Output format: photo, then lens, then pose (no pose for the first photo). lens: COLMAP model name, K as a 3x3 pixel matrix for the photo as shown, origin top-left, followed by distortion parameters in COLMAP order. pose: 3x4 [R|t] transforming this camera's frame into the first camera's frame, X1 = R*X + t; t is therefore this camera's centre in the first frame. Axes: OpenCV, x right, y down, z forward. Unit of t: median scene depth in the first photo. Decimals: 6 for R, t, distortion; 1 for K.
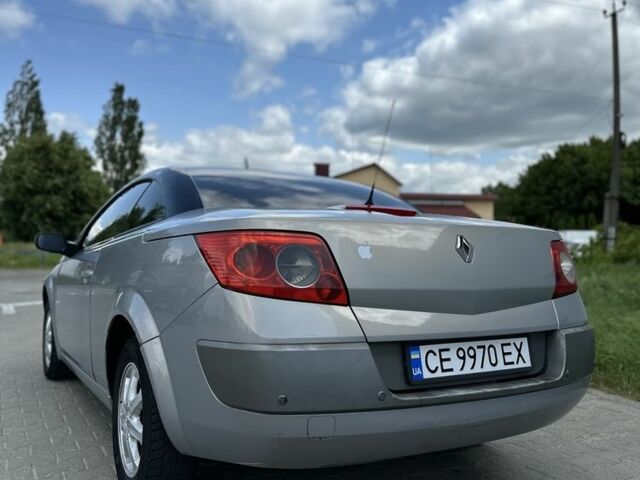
lens RADIAL K [[592.8, 0, 320.0], [0, 592.8, 240.0], [0, 0, 1]] dist [0.211663, -0.516675]
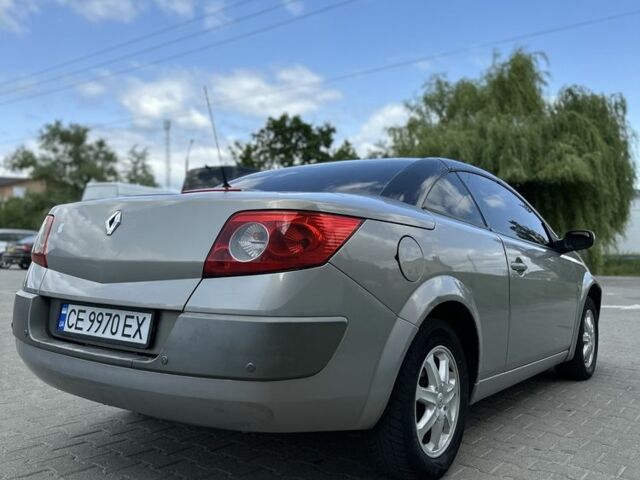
lens RADIAL K [[592.8, 0, 320.0], [0, 592.8, 240.0], [0, 0, 1]] dist [0.211663, -0.516675]
pose [[0.408138, -0.021113, -0.912676, 1.386271], [-0.002538, 0.999702, -0.024262, 0.071389], [0.912917, 0.012219, 0.407962, 0.902974]]
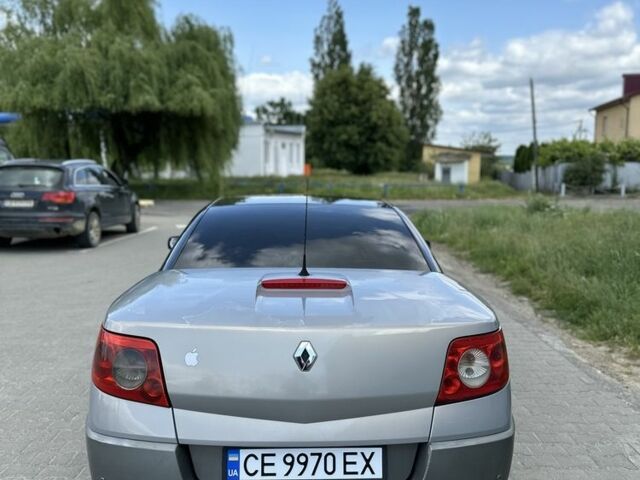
lens RADIAL K [[592.8, 0, 320.0], [0, 592.8, 240.0], [0, 0, 1]] dist [0.211663, -0.516675]
pose [[0.887007, 0.050814, -0.458952, 0.717685], [0.008294, 0.992013, 0.125863, -0.304935], [0.461682, -0.115448, 0.879501, 0.155449]]
